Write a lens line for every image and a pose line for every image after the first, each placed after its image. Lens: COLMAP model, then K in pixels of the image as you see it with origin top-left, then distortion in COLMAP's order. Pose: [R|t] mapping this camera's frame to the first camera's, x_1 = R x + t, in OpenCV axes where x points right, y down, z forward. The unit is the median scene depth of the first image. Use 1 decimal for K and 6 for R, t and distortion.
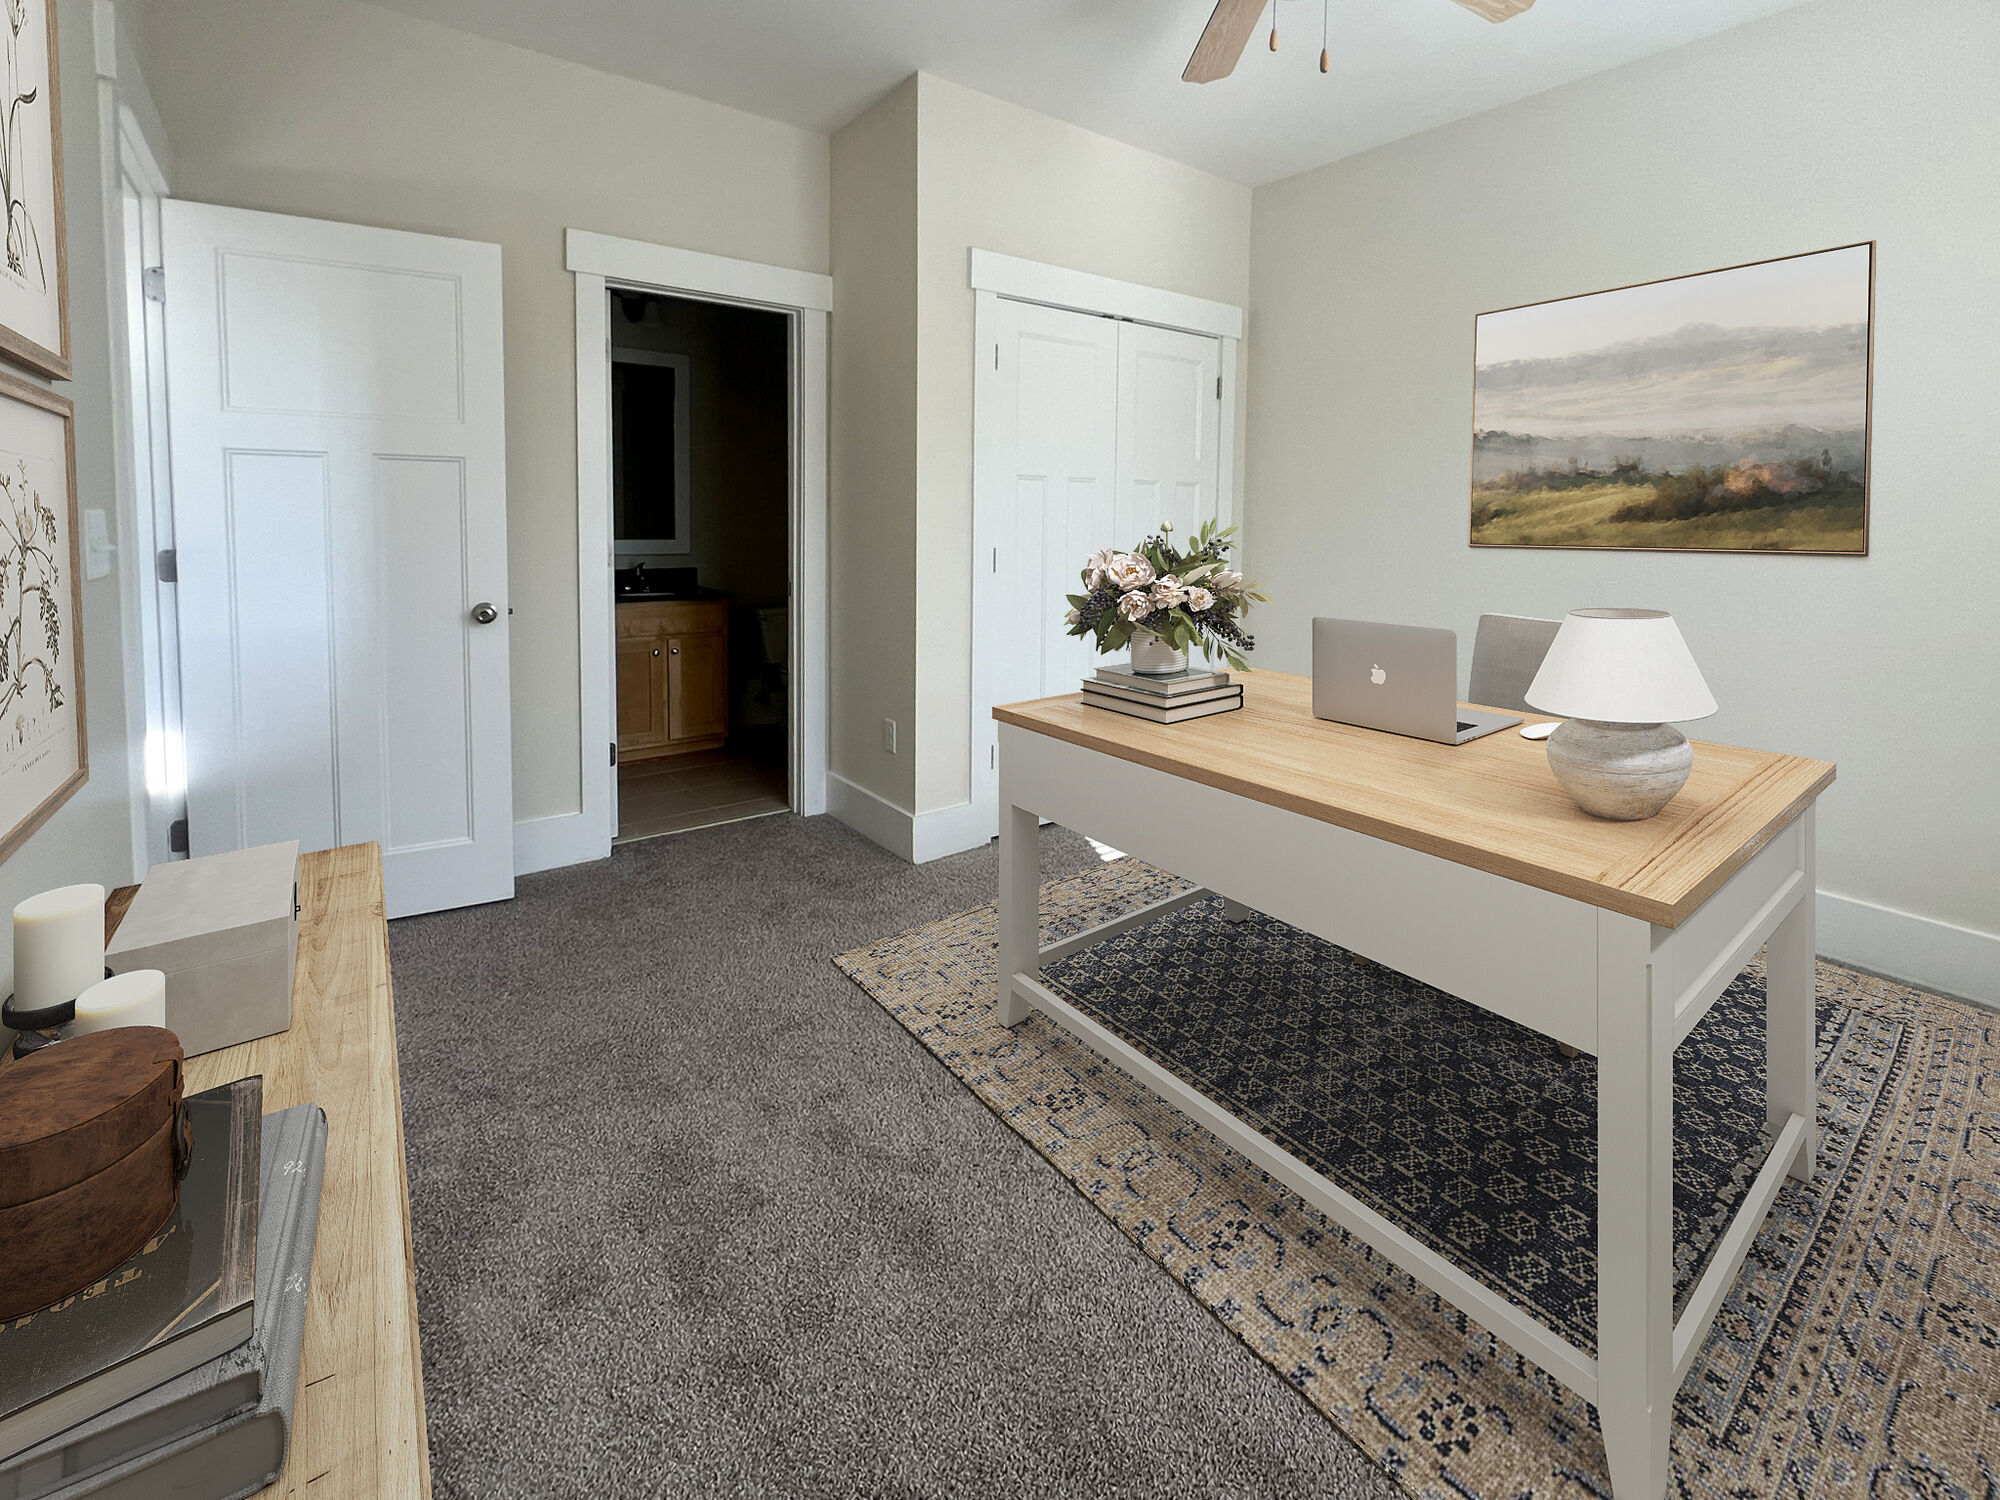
lens RADIAL K [[871.3, 0, 1037.2], [0, 871.3, 749.1], [0, 0, 1]] dist [0.001754, 0.000276]
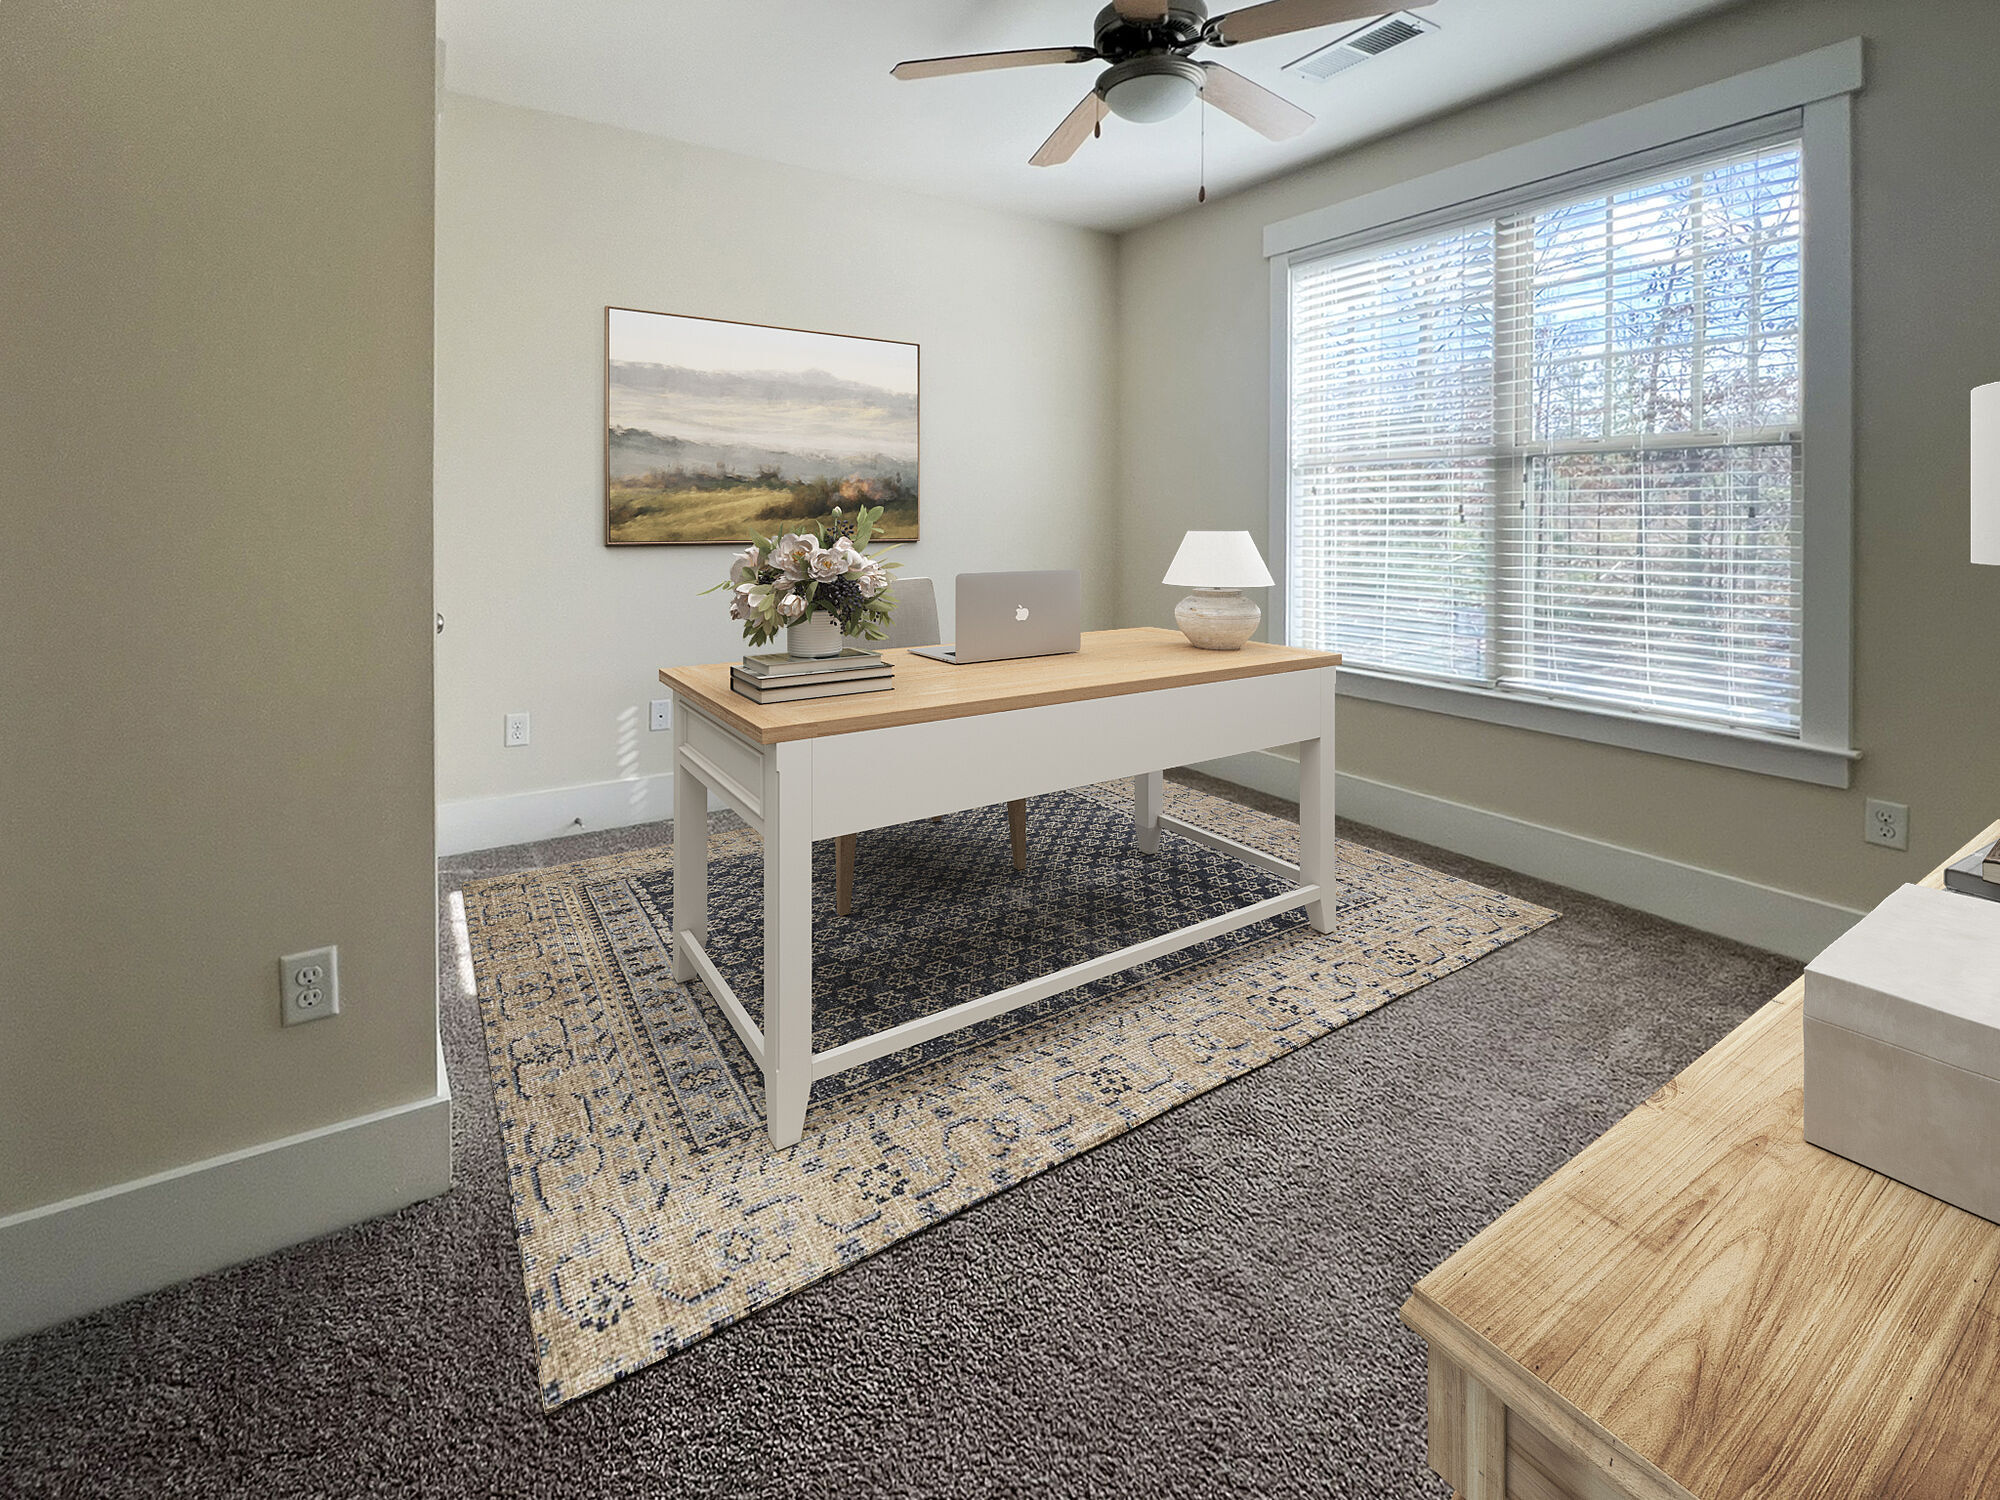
lens RADIAL K [[871.3, 0, 1037.2], [0, 871.3, 749.1], [0, 0, 1]] dist [0.001754, 0.000276]
pose [[0.077777, -0.253959, 0.964083, -0.569554], [0.250805, 0.940897, 0.227618, -0.146524], [-0.964908, 0.224093, 0.136874, 0.560973]]
